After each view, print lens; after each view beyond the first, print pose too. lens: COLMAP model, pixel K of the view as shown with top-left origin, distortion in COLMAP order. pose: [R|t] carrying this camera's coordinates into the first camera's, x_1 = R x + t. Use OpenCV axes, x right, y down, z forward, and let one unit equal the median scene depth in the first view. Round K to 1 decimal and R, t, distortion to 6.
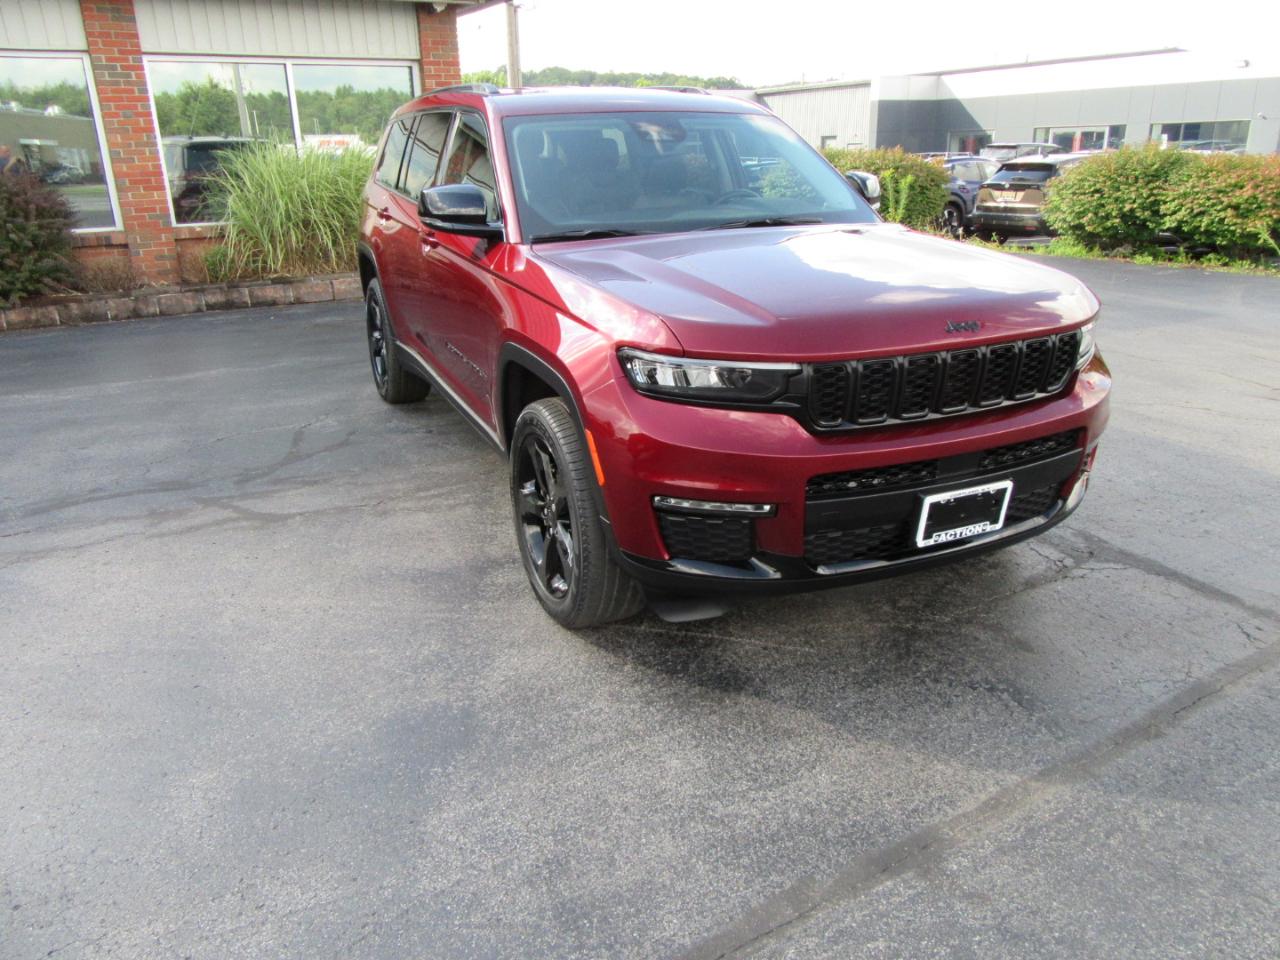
lens RADIAL K [[943.1, 0, 642.8], [0, 943.1, 478.5], [0, 0, 1]] dist [0.006614, -0.010751]
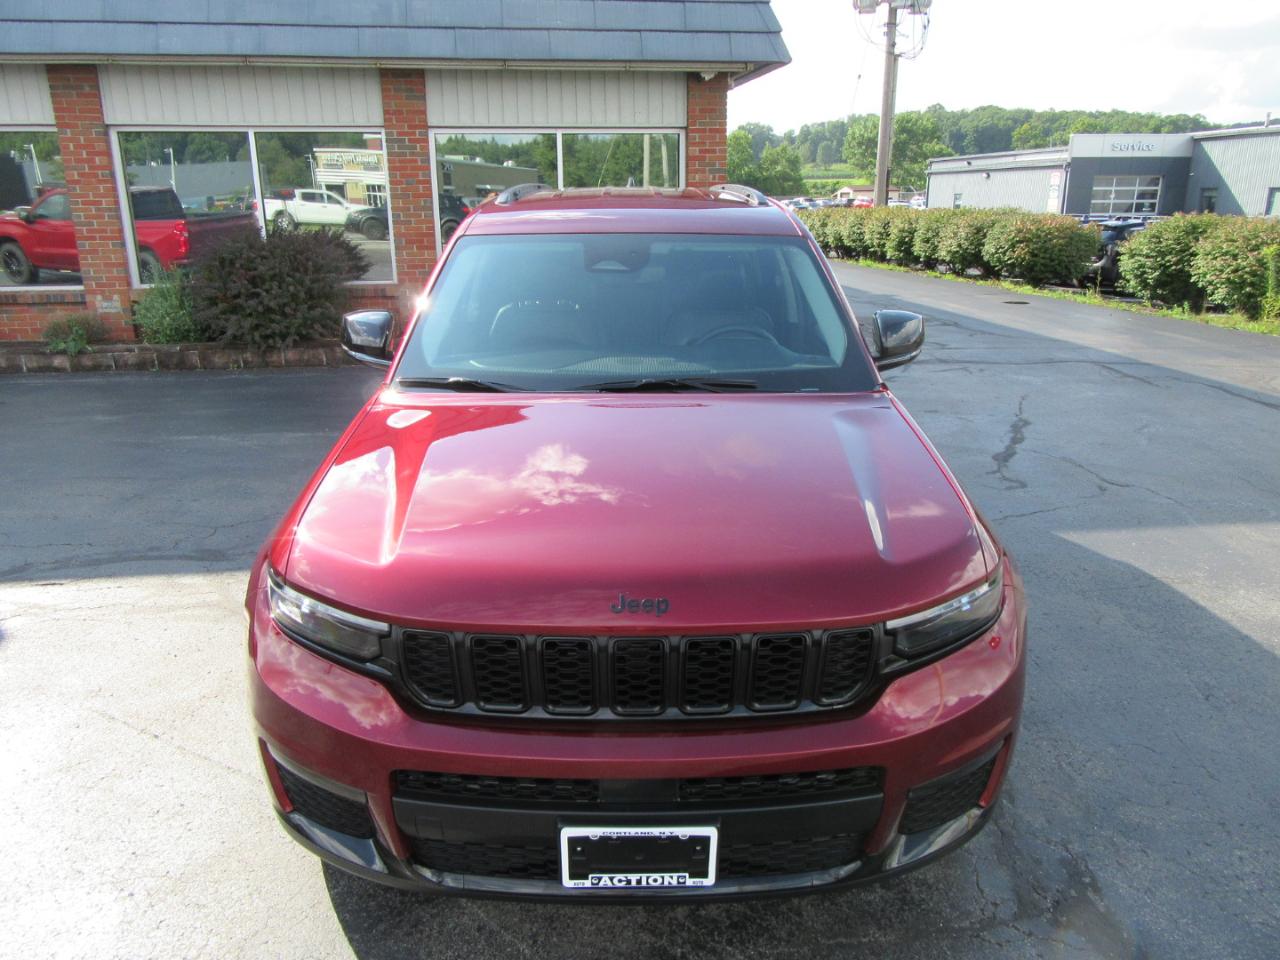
lens RADIAL K [[943.1, 0, 638.3], [0, 943.1, 481.1], [0, 0, 1]] dist [0.006614, -0.010751]
pose [[0.913495, 0.135507, -0.383620, 0.222577], [-0.148789, 0.988856, -0.005009, -0.092666], [0.378666, 0.061654, 0.923478, 0.125844]]
